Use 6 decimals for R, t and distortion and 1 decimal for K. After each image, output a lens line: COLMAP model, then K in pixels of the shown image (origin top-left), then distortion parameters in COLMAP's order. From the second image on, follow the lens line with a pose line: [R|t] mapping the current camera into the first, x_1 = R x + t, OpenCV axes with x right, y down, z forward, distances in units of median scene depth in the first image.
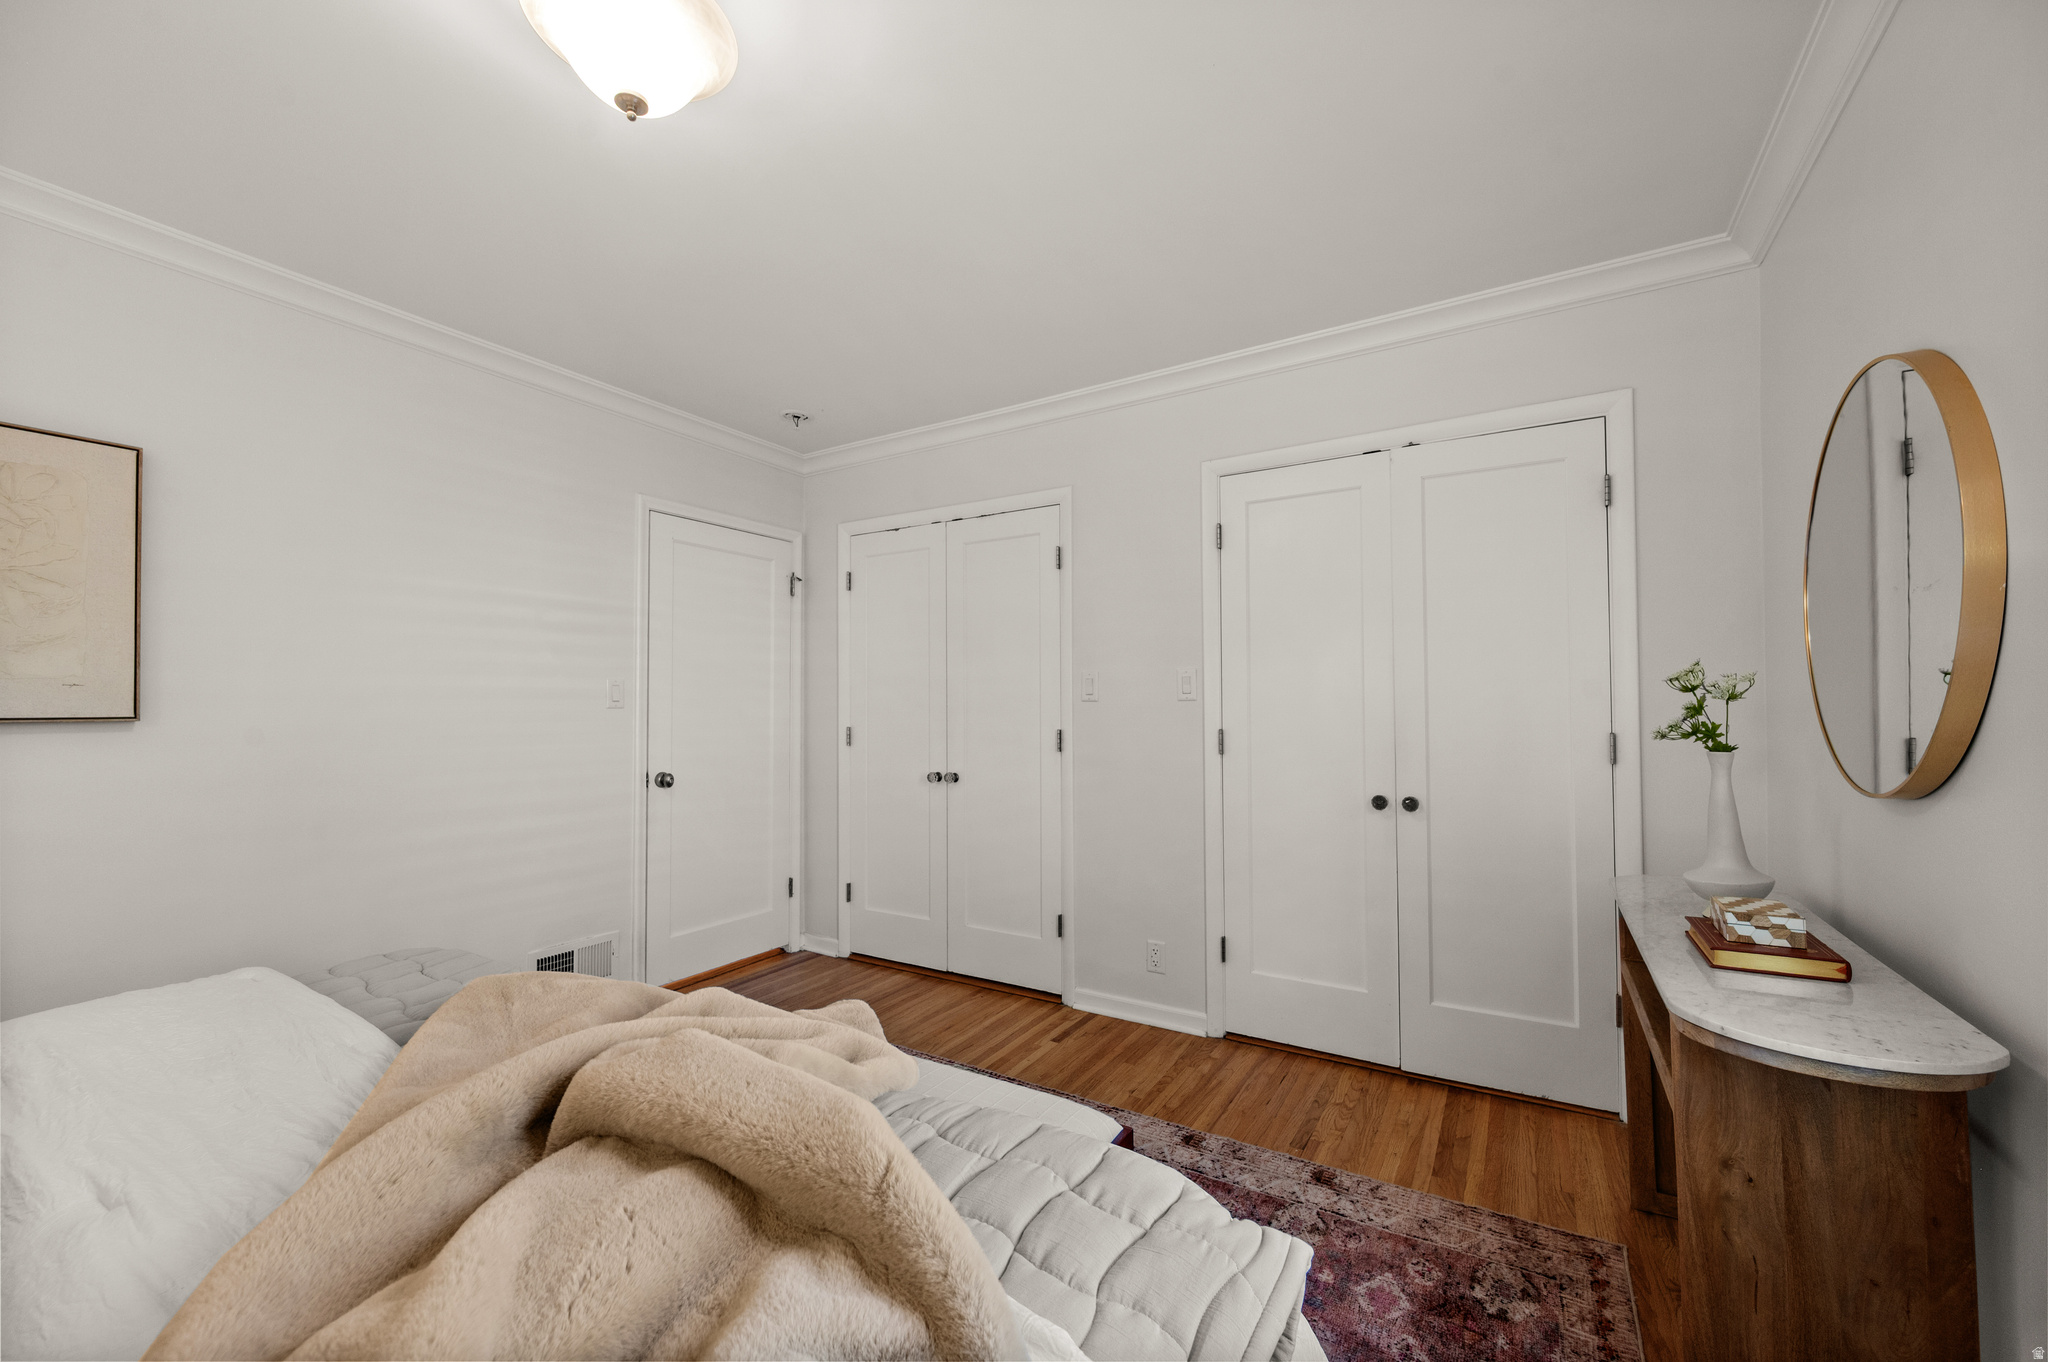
lens RADIAL K [[820.6, 0, 1022.7], [0, 820.6, 686.1], [0, 0, 1]] dist [-0.000360, -0.000444]
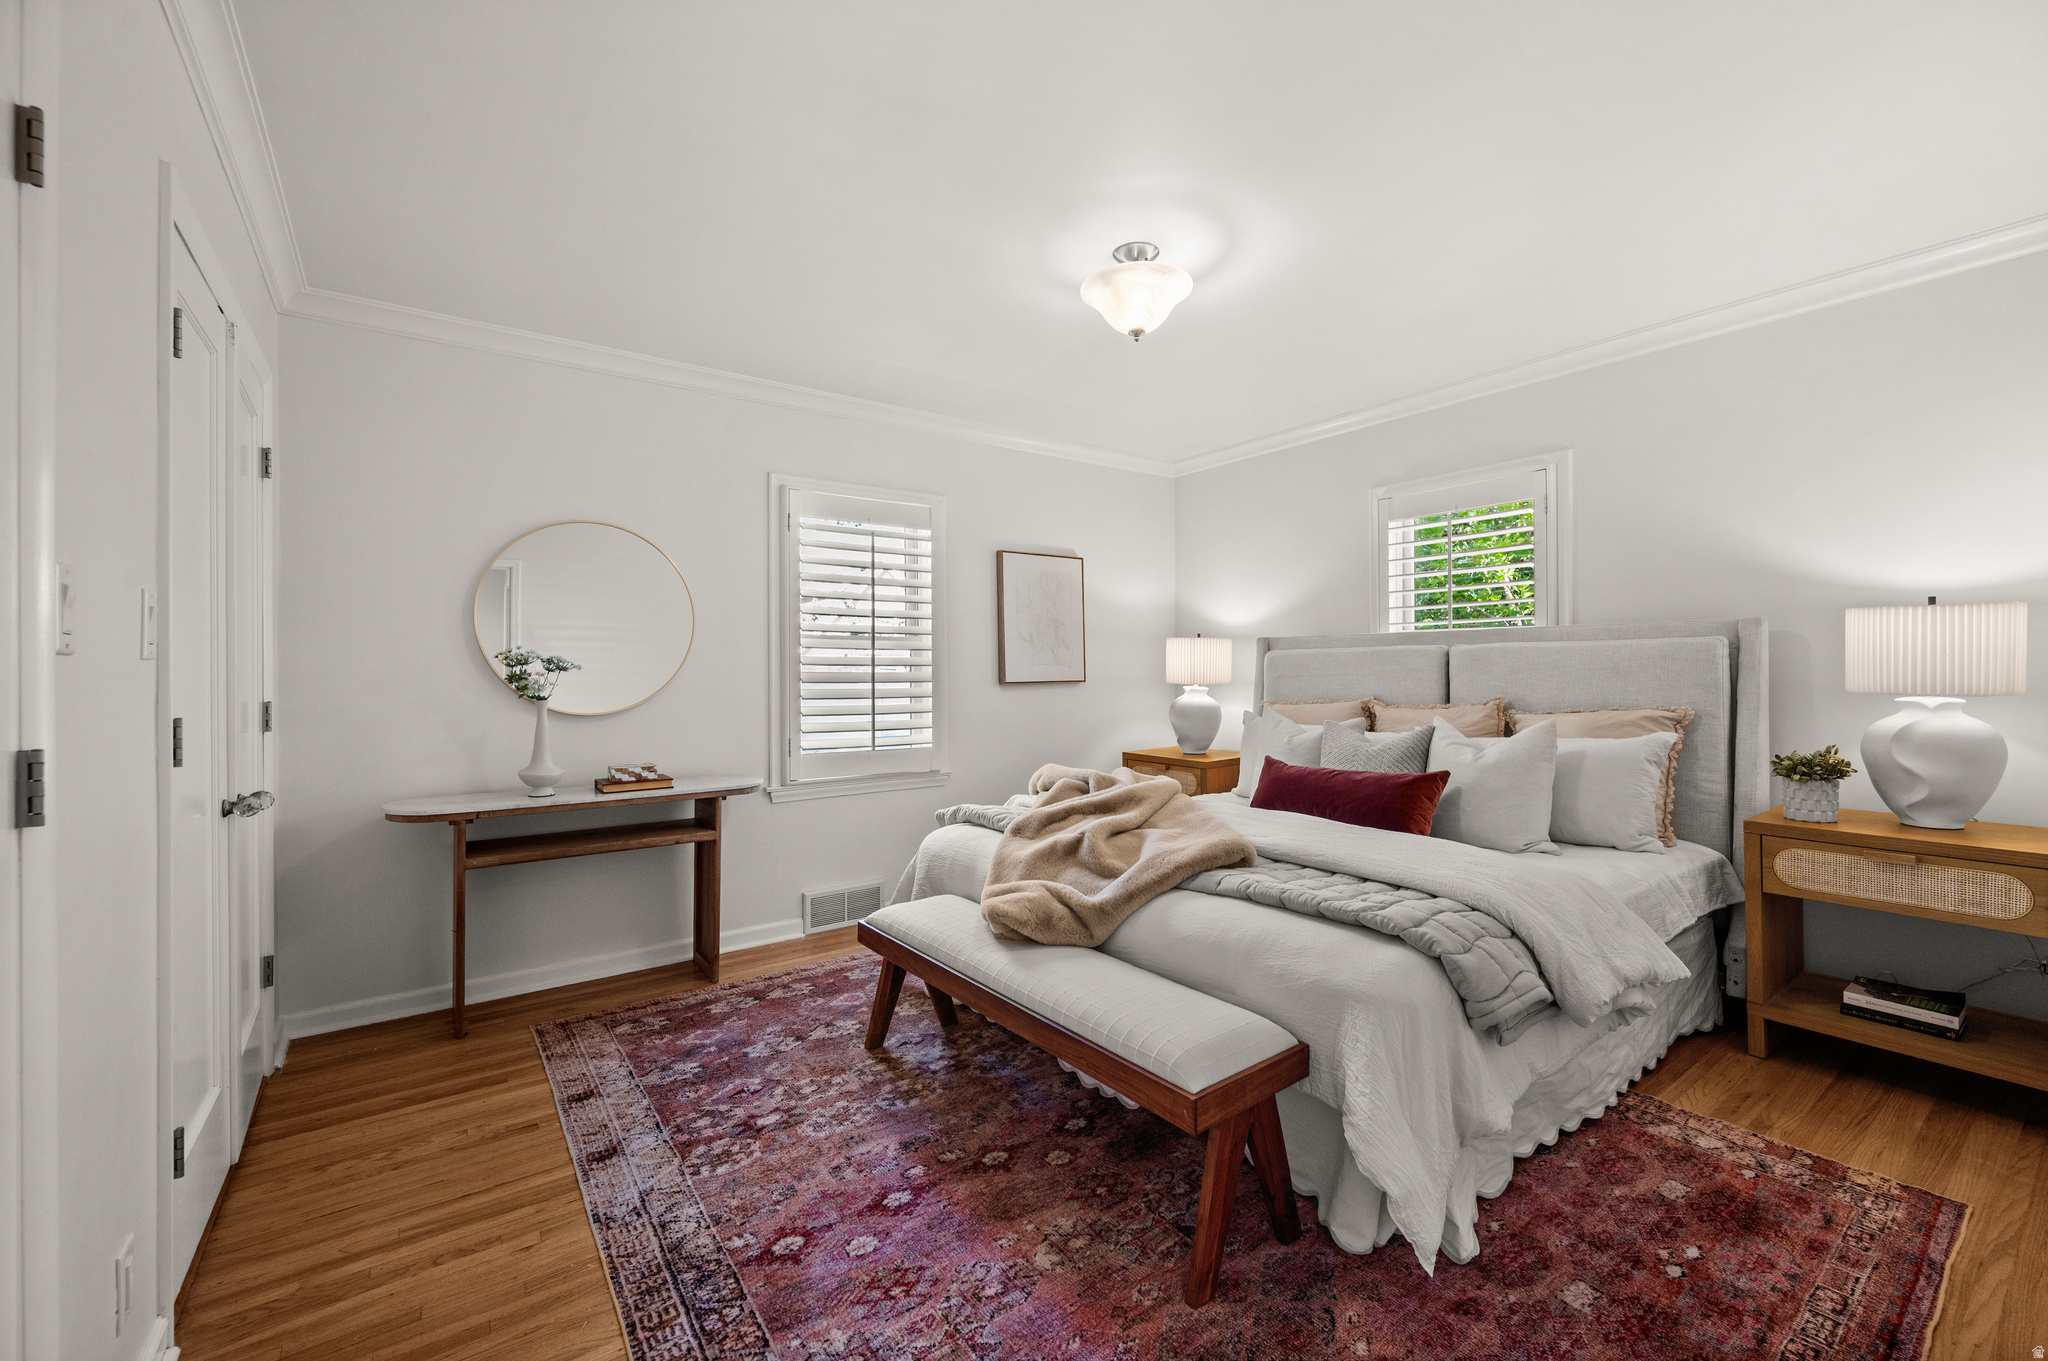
lens RADIAL K [[820.6, 0, 1028.8], [0, 820.6, 678.8], [0, 0, 1]] dist [-0.000360, -0.000444]
pose [[-0.927153, 0.005573, 0.374641, -0.629334], [-0.001400, 0.999831, -0.018337, 0.059375], [-0.374680, -0.017525, -0.926988, 1.878799]]
